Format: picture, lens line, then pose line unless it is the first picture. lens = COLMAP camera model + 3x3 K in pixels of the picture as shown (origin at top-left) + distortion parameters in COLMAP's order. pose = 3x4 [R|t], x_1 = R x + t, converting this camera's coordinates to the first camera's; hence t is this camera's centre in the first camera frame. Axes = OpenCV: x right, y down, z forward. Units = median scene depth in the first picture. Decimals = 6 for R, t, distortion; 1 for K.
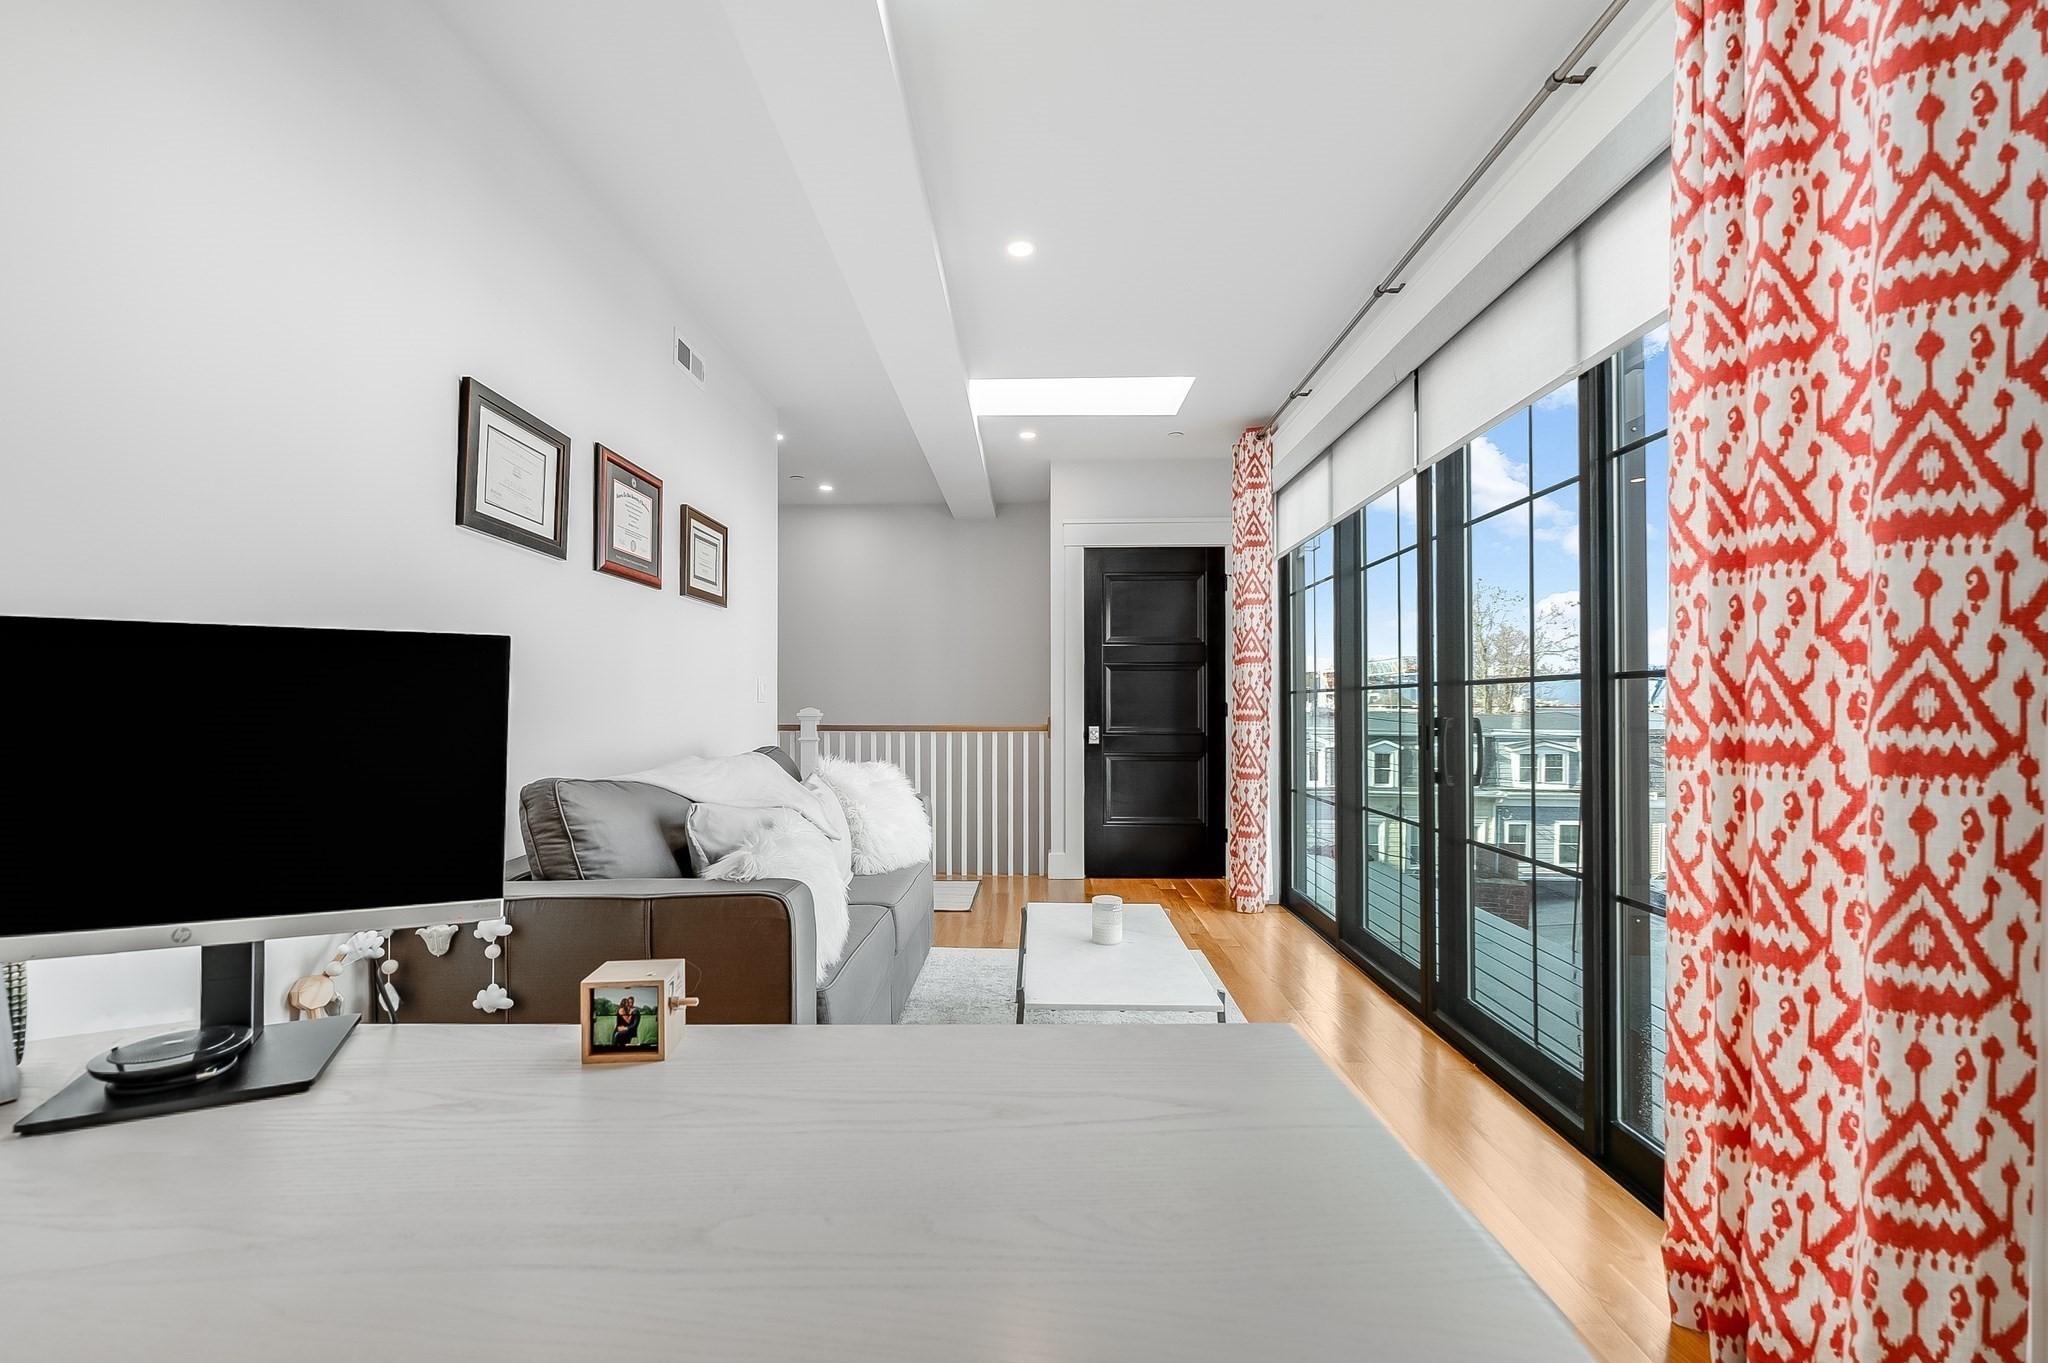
lens RADIAL K [[824.6, 0, 1012.9], [0, 824.6, 688.2], [0, 0, 1]] dist [0.000535, 0.000034]
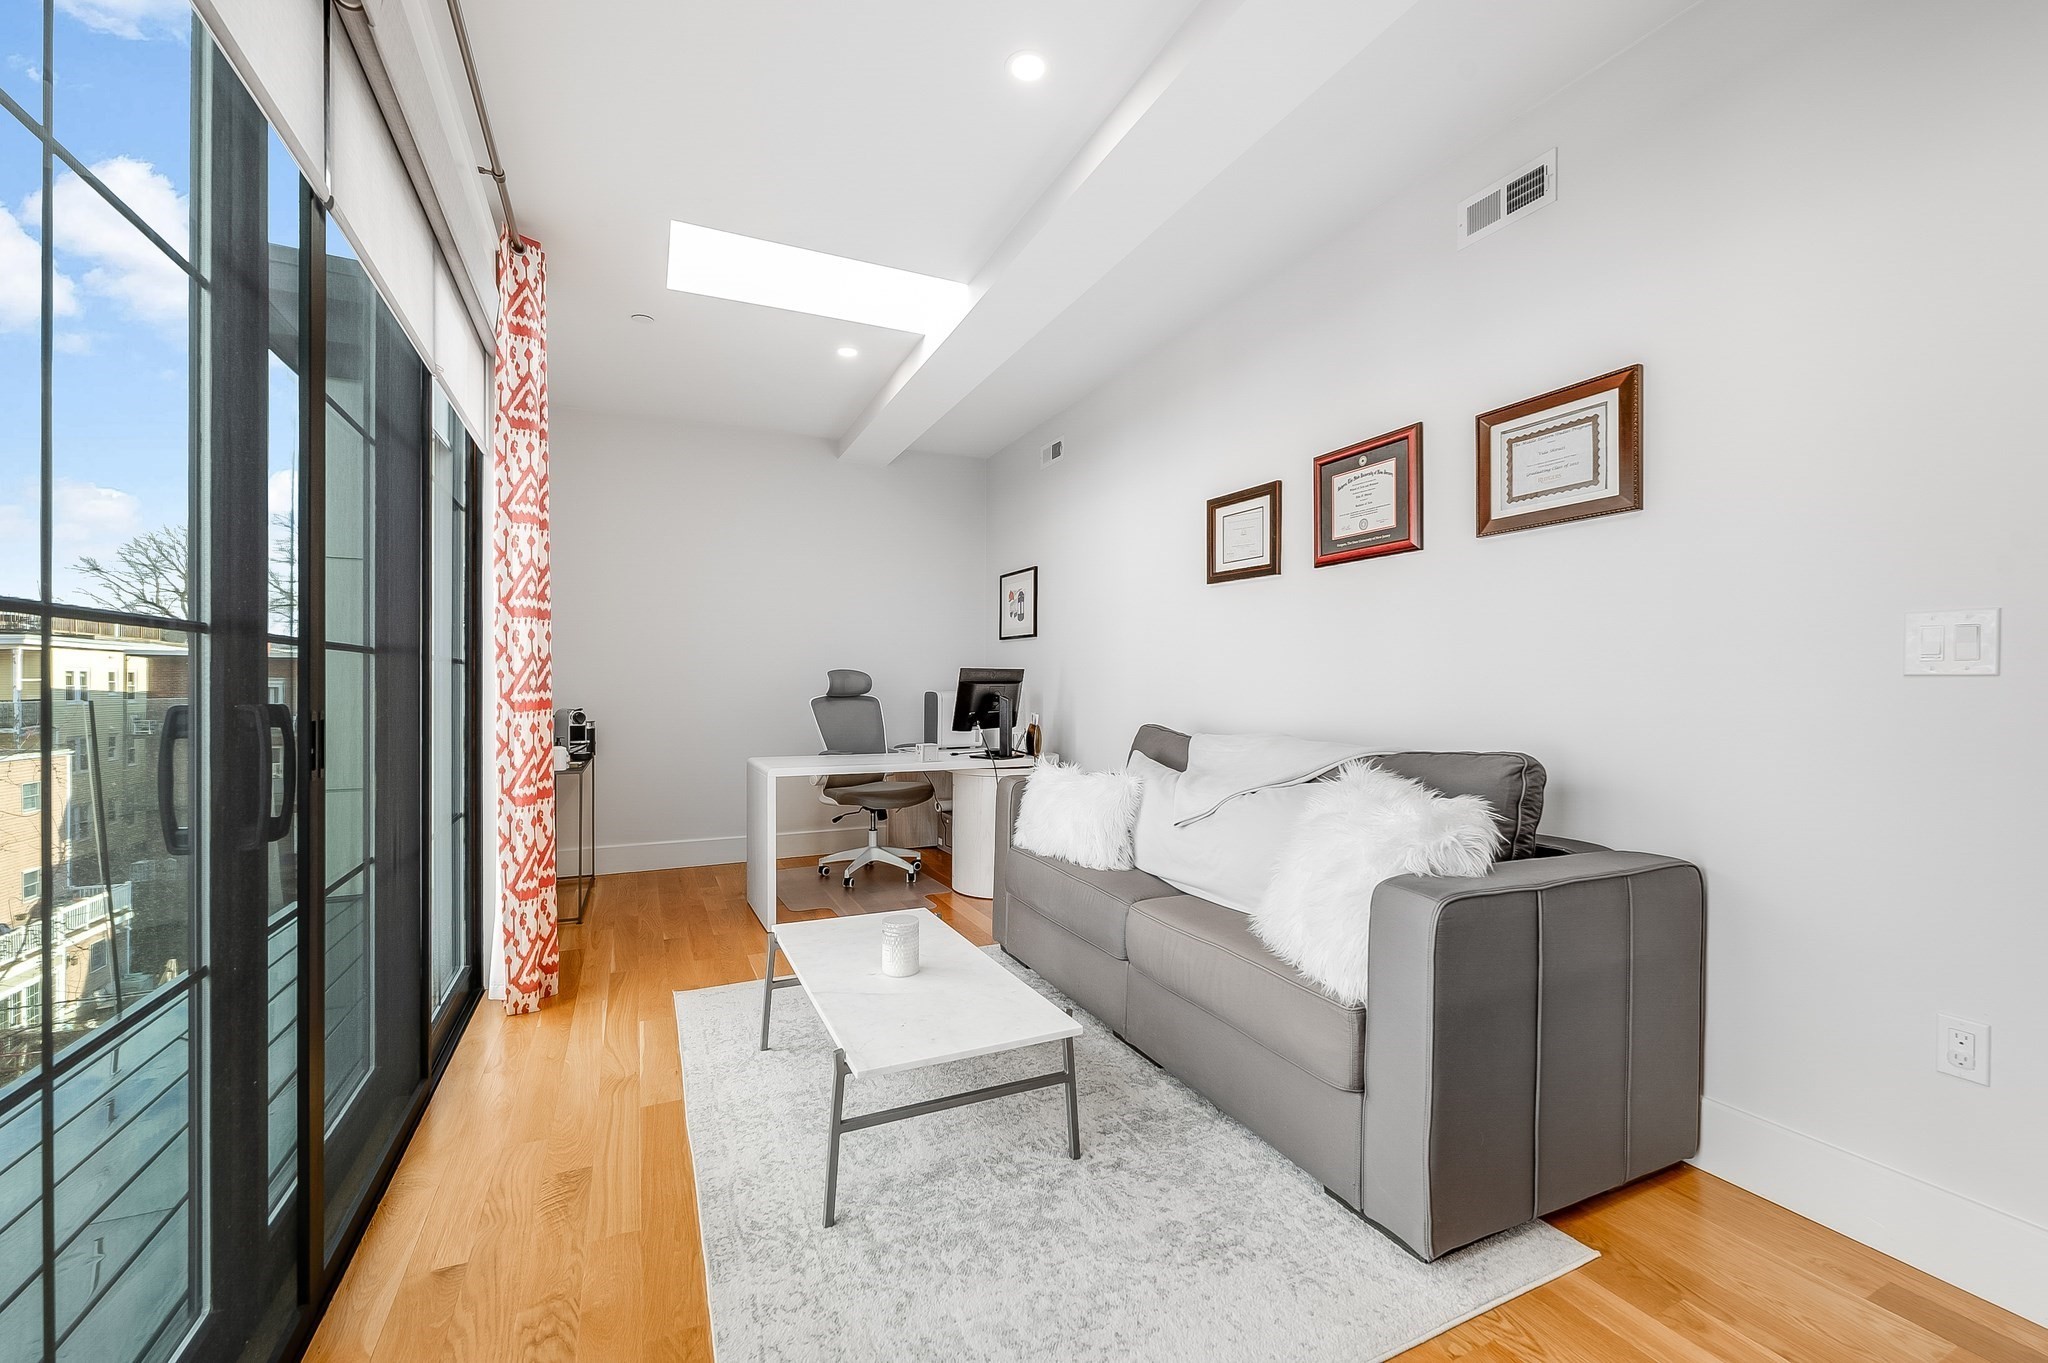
lens RADIAL K [[824.6, 0, 1012.9], [0, 824.6, 688.2], [0, 0, 1]] dist [0.000535, 0.000034]
pose [[-0.892399, 0.001349, -0.451246, 0.423670], [0.006830, 0.999921, -0.010519, 0.035539], [0.451196, -0.012469, -0.892338, 1.966228]]
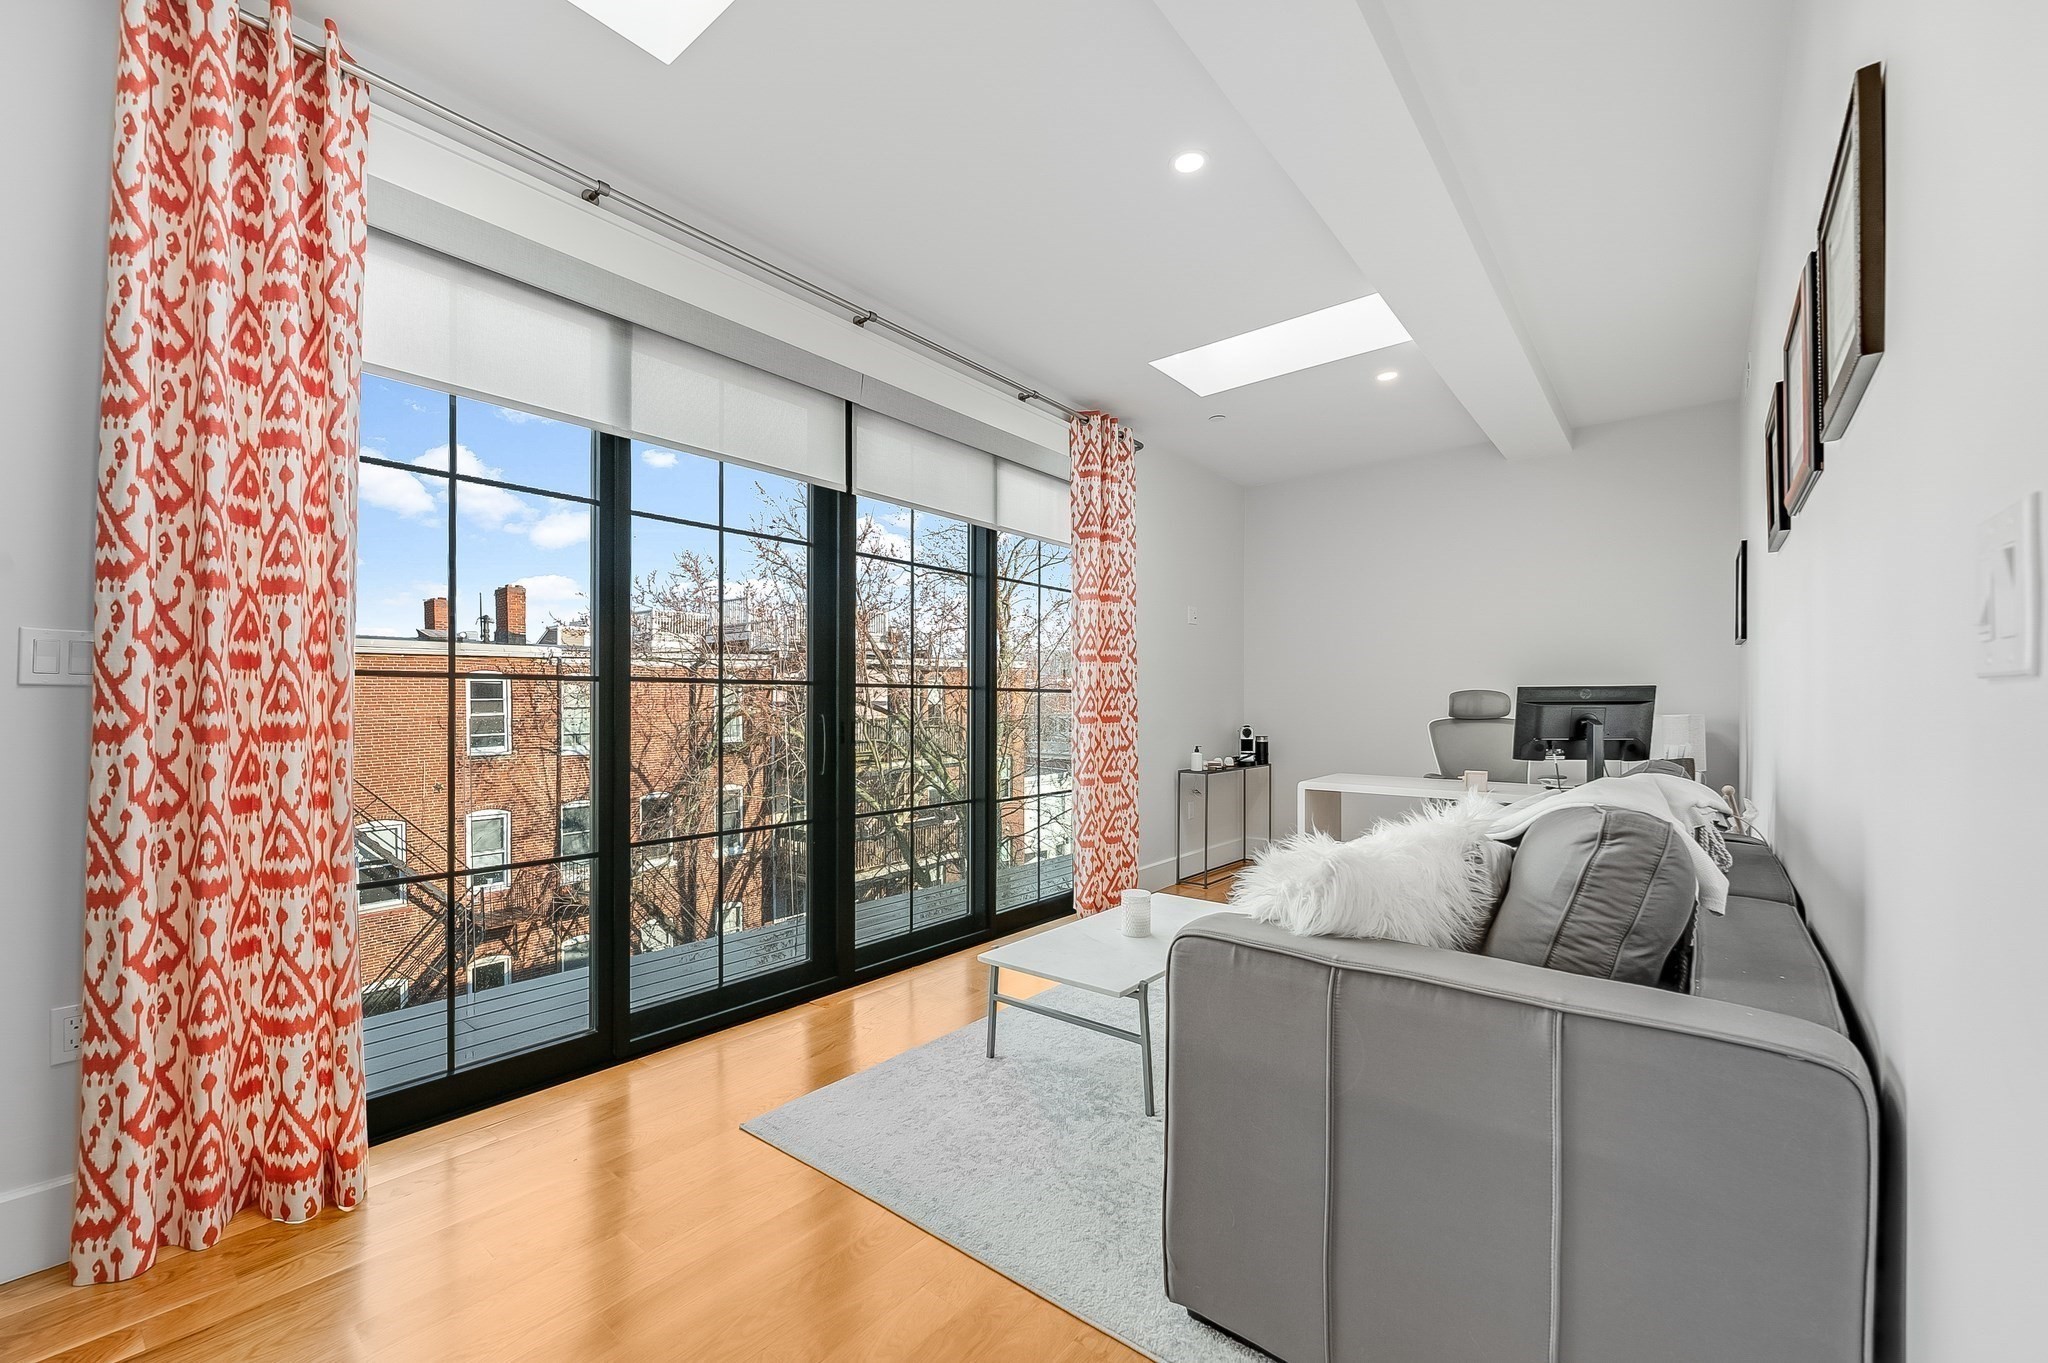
lens RADIAL K [[824.6, 0, 1012.9], [0, 824.6, 688.2], [0, 0, 1]] dist [0.000535, 0.000034]
pose [[-0.789457, 0.012459, 0.613679, -0.429474], [-0.011956, 0.999292, -0.035668, 0.041474], [-0.613689, -0.035495, -0.788749, 2.107281]]
